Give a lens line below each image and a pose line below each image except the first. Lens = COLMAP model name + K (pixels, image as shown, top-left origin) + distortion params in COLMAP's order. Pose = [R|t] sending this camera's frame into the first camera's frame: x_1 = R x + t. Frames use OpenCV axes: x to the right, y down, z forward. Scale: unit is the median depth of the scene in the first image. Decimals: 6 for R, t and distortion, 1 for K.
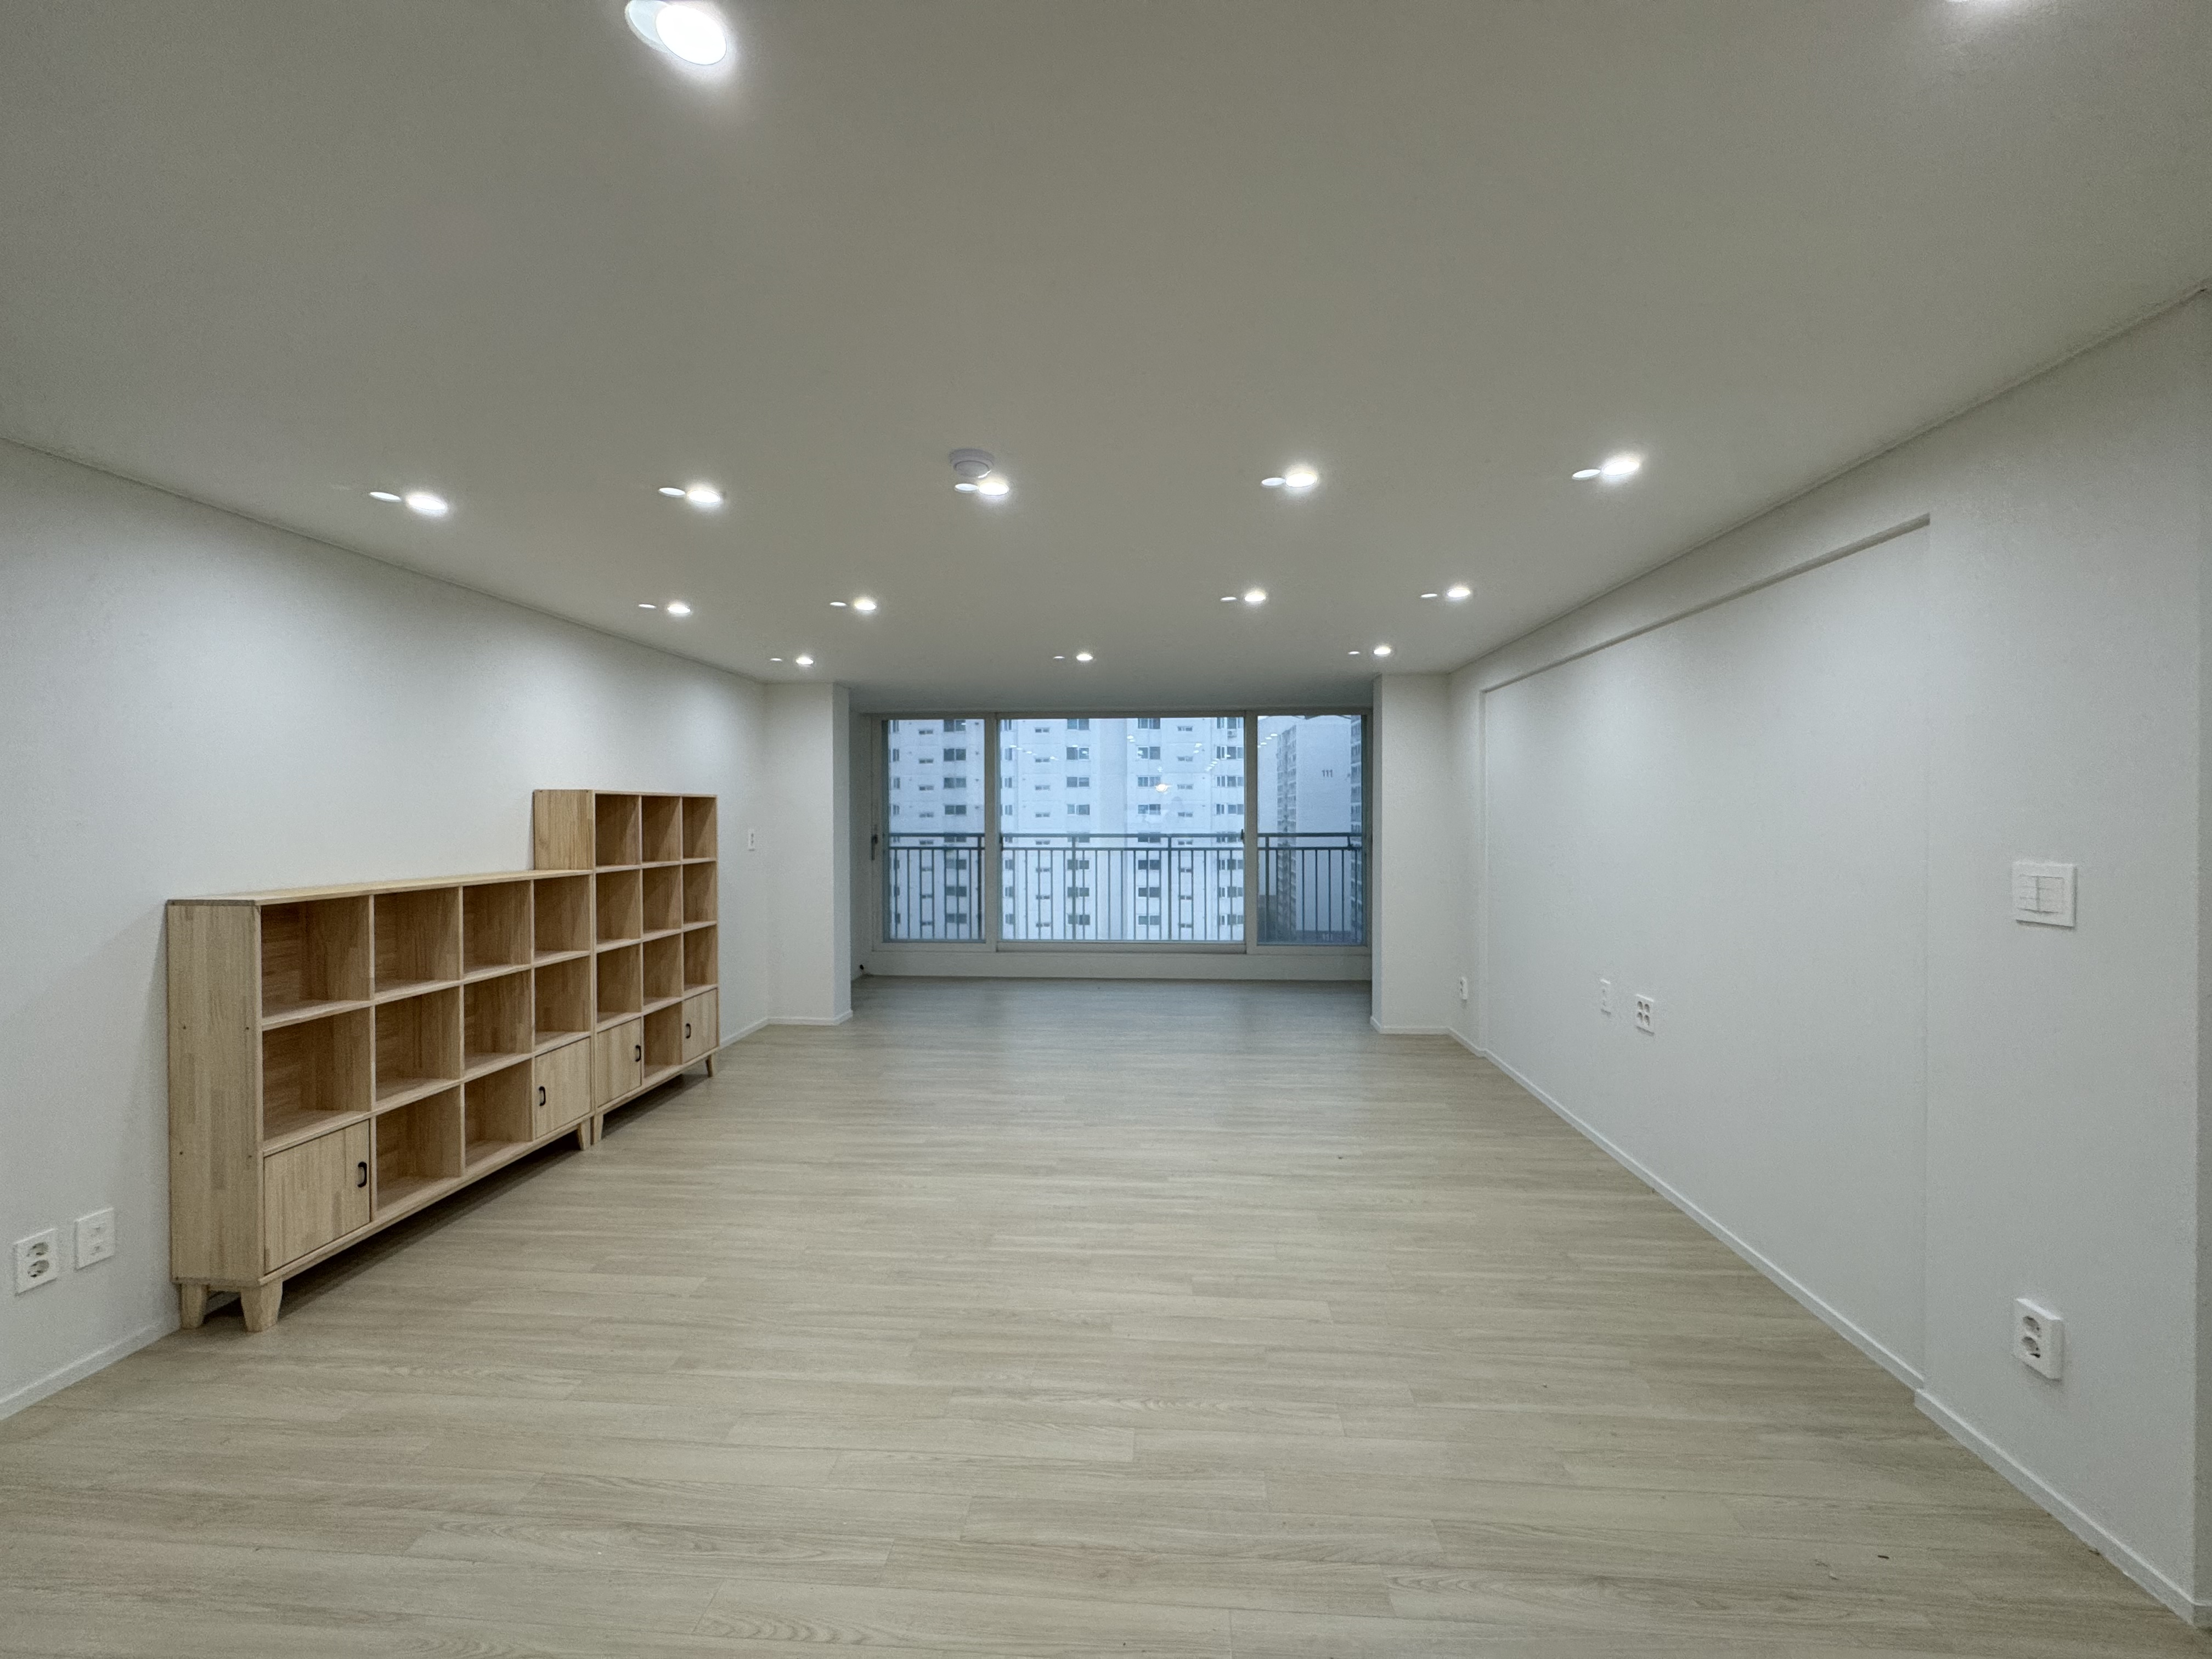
lens RADIAL K [[875.5, 0, 1106.0], [0, 875.5, 829.5], [0, 0, 1]] dist [-0.001090, -0.000159]
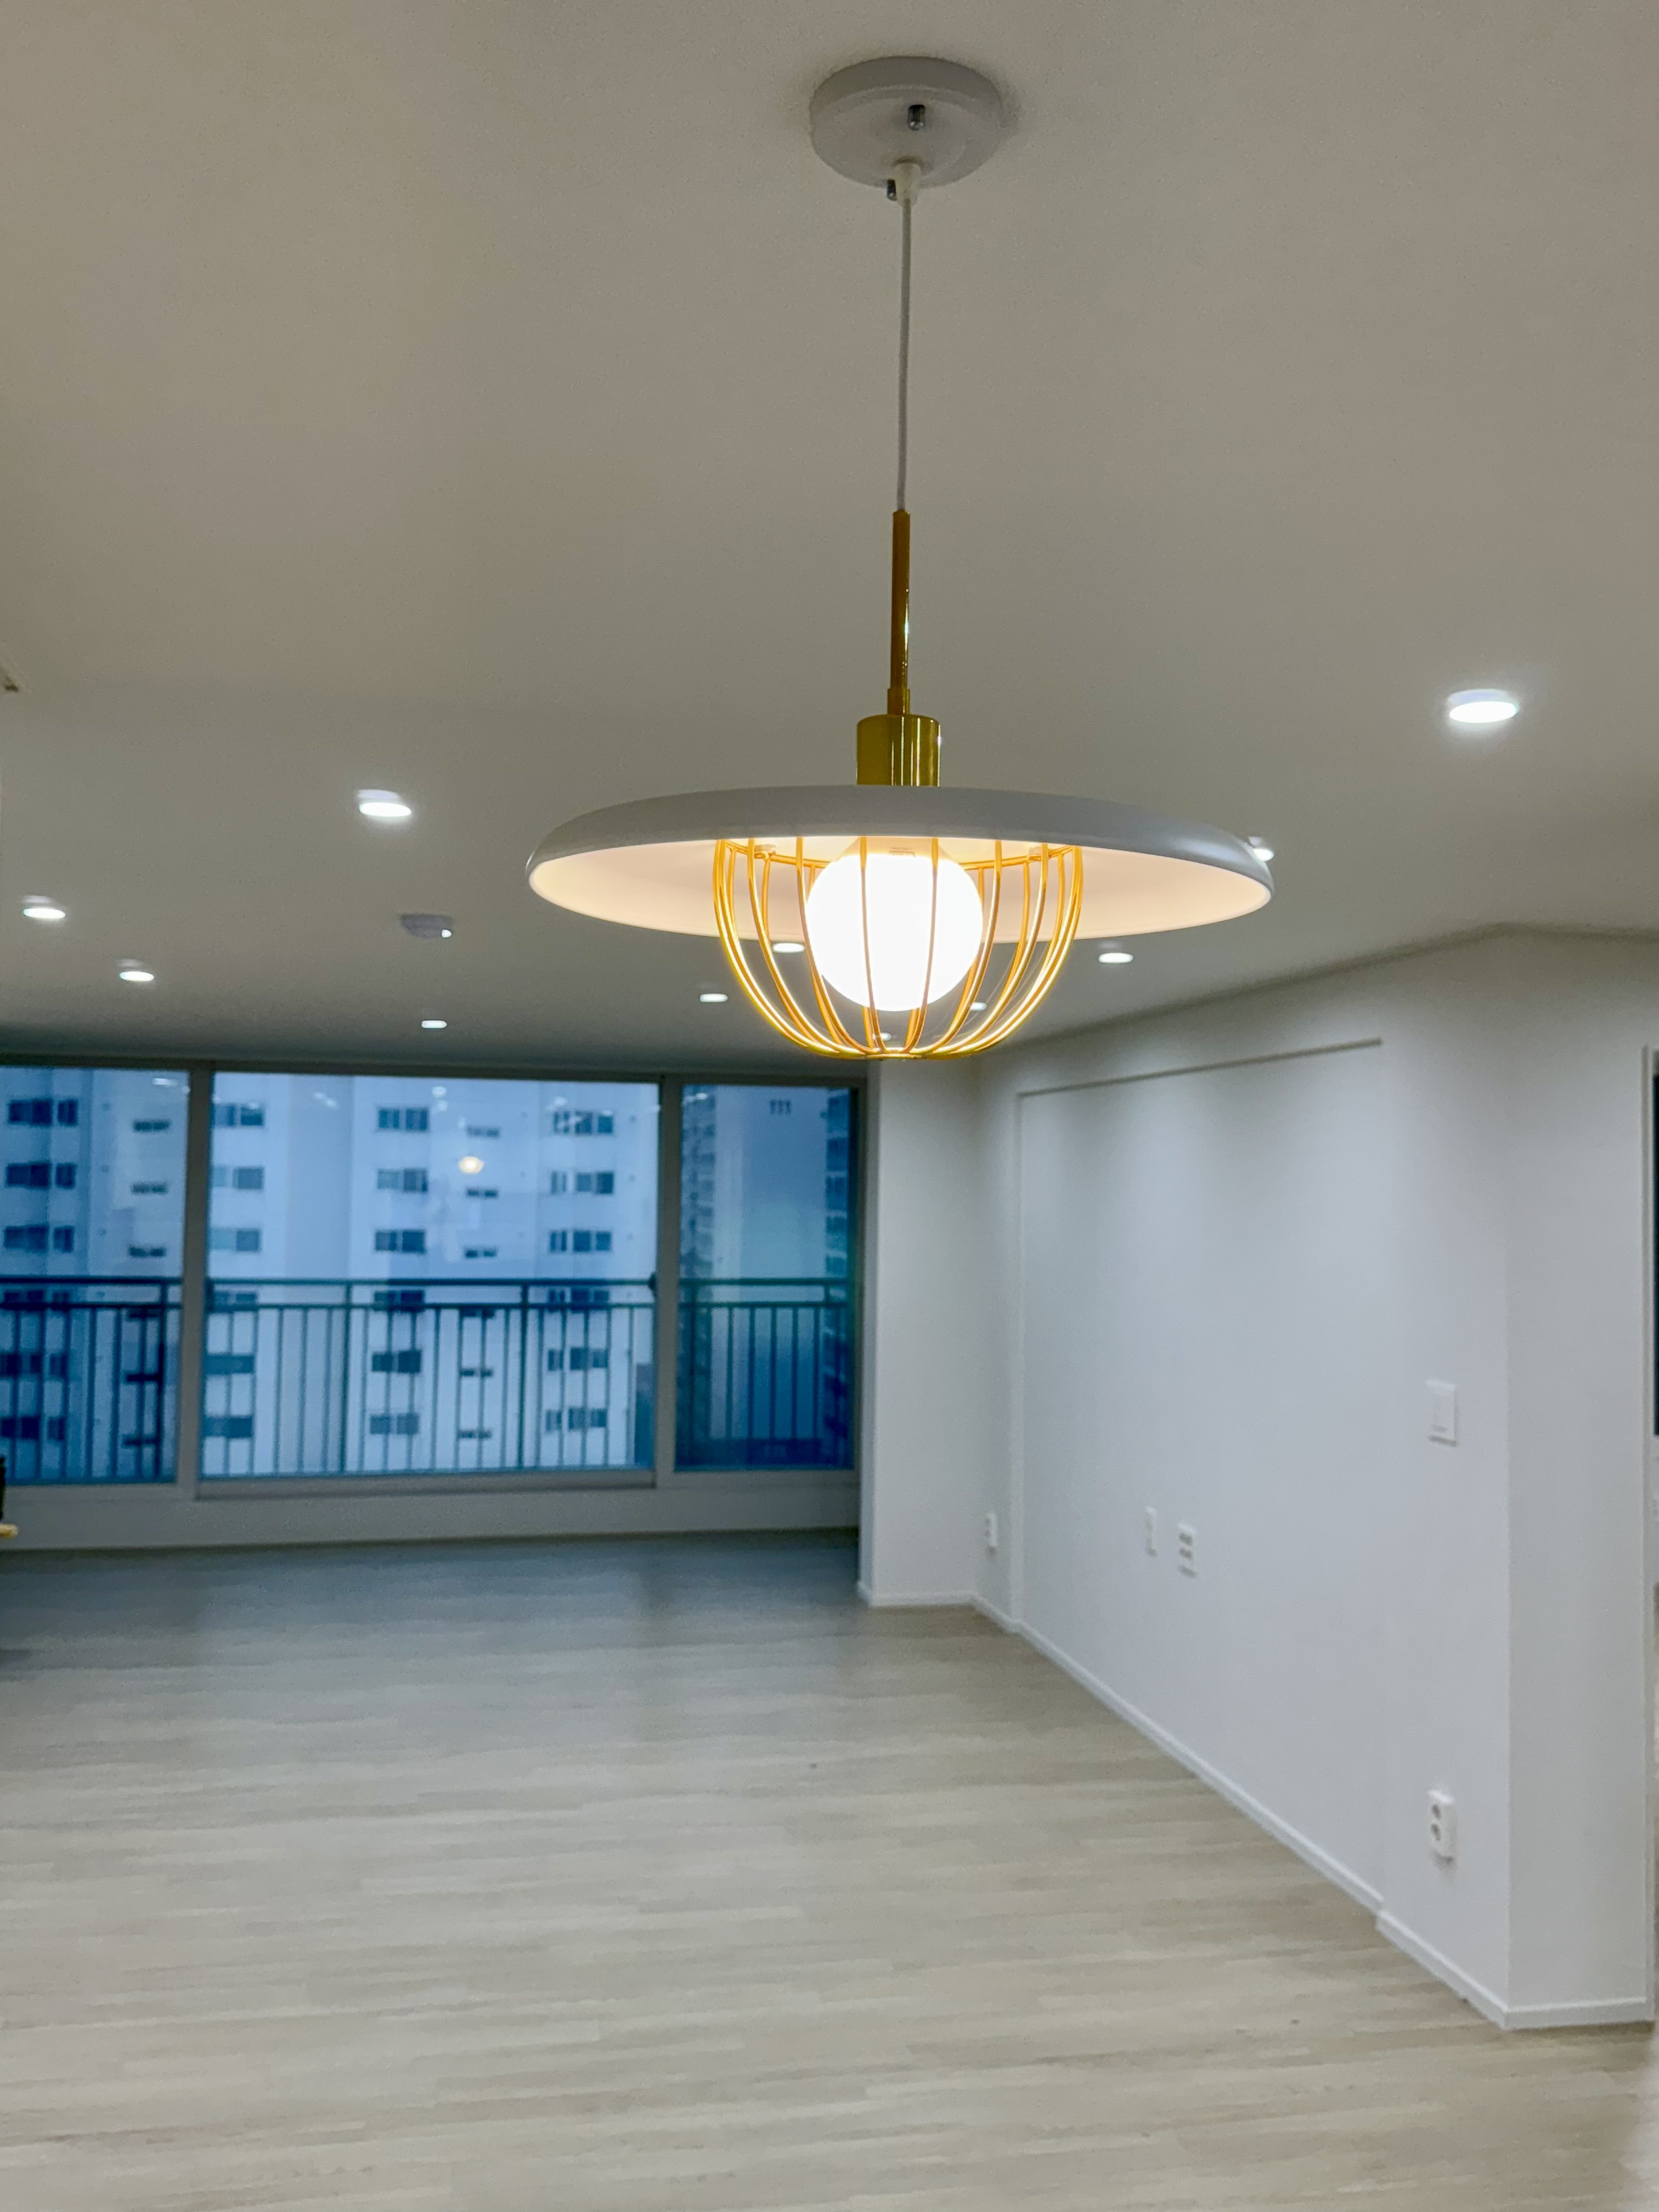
lens RADIAL K [[1963.0, 0, 829.5], [0, 1963.0, 1106.0], [0, 0, 1]] dist [0.100269, -0.146280]
pose [[0.962110, 0.029763, 0.271033, -0.192409], [-0.014971, 0.998291, -0.056483, -0.083754], [-0.272251, 0.050285, 0.960912, -0.646889]]
